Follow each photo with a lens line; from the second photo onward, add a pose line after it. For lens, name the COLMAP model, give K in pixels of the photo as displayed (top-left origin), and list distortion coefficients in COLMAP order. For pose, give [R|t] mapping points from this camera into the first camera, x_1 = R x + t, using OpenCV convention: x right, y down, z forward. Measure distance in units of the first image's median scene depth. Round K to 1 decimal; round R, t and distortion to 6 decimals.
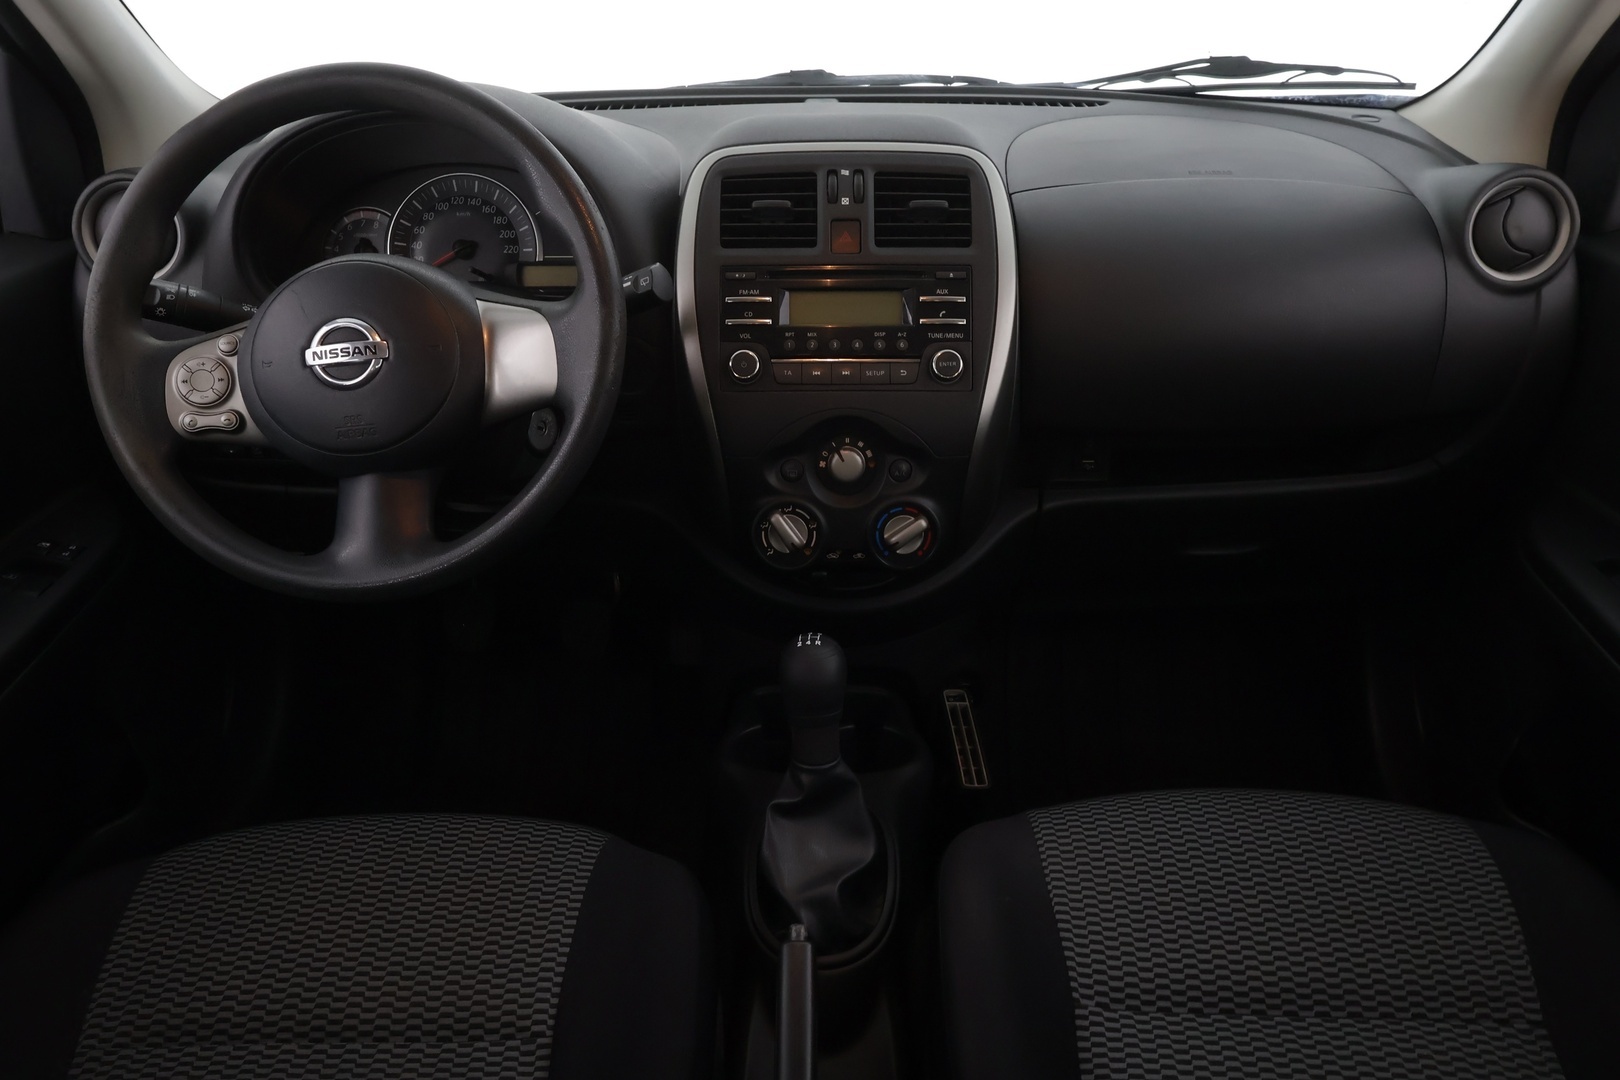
lens RADIAL K [[1271.7, 0, 810.0], [0, 1271.7, 540.0], [0, 0, 1]] dist [0.003074, -0.001413]
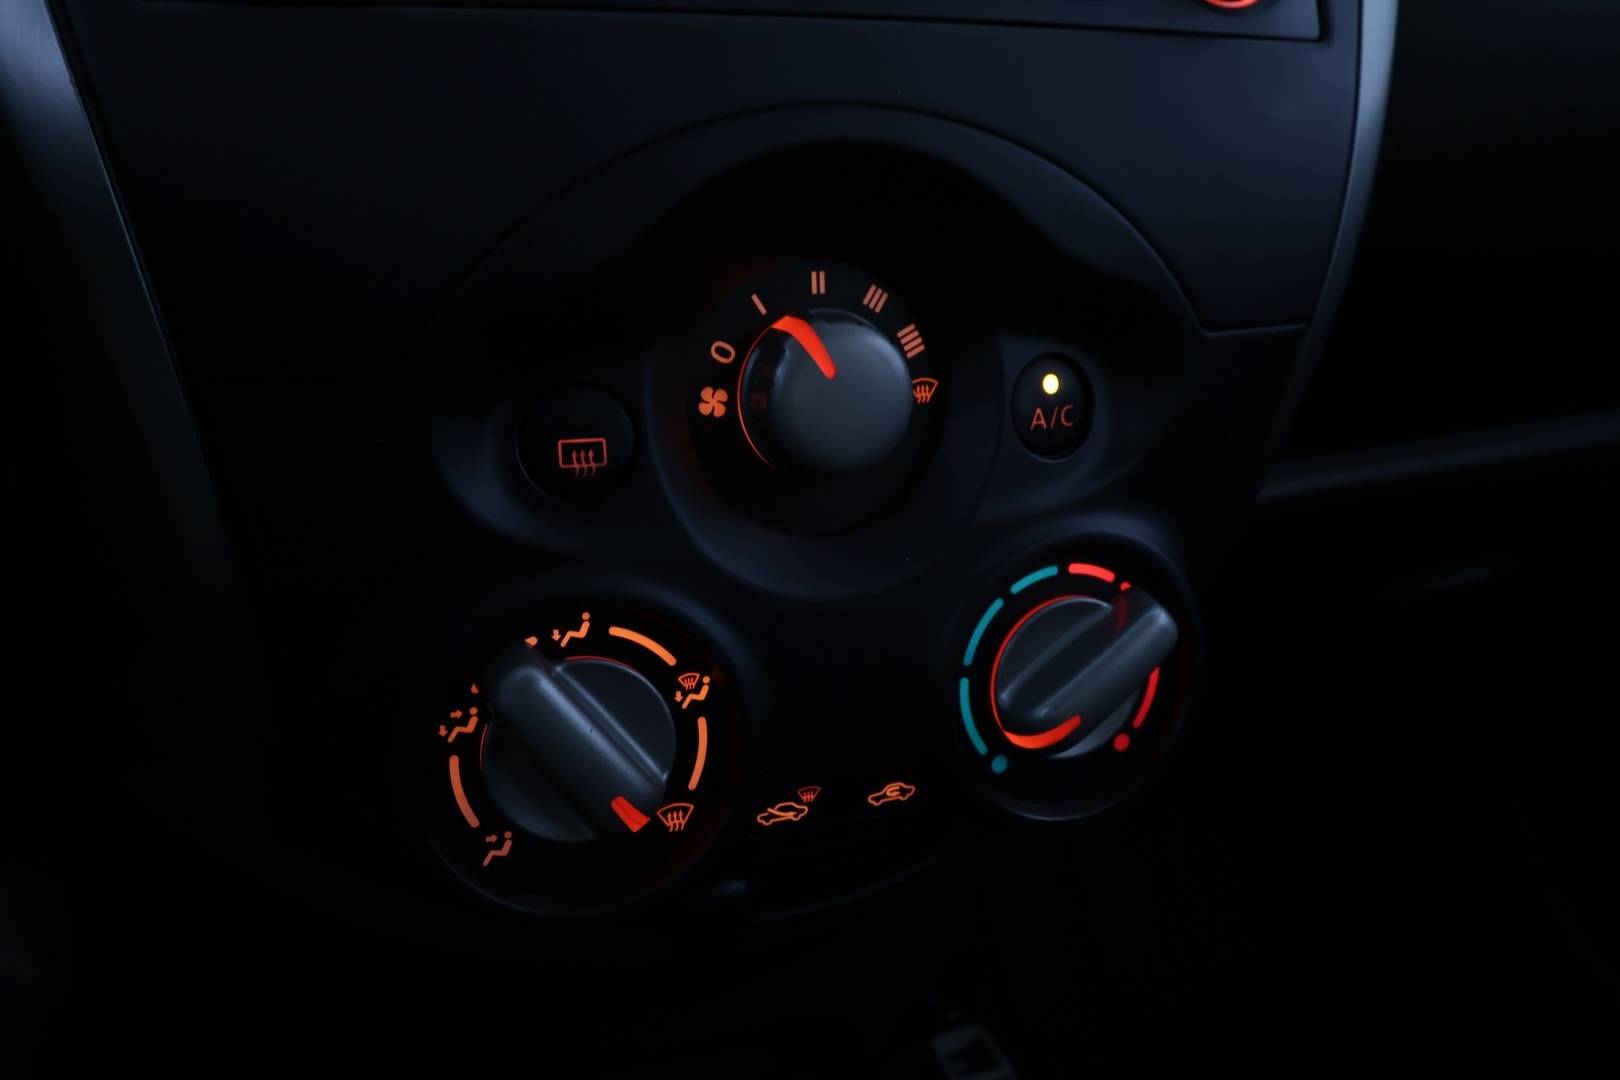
lens RADIAL K [[1271.7, 0, 810.0], [0, 1271.7, 540.0], [0, 0, 1]] dist [0.003074, -0.001413]
pose [[0.936360, -0.098655, 0.336892, -0.052710], [0.110471, 0.993750, -0.016035, -0.033937], [-0.333205, 0.052231, 0.941407, 0.857788]]
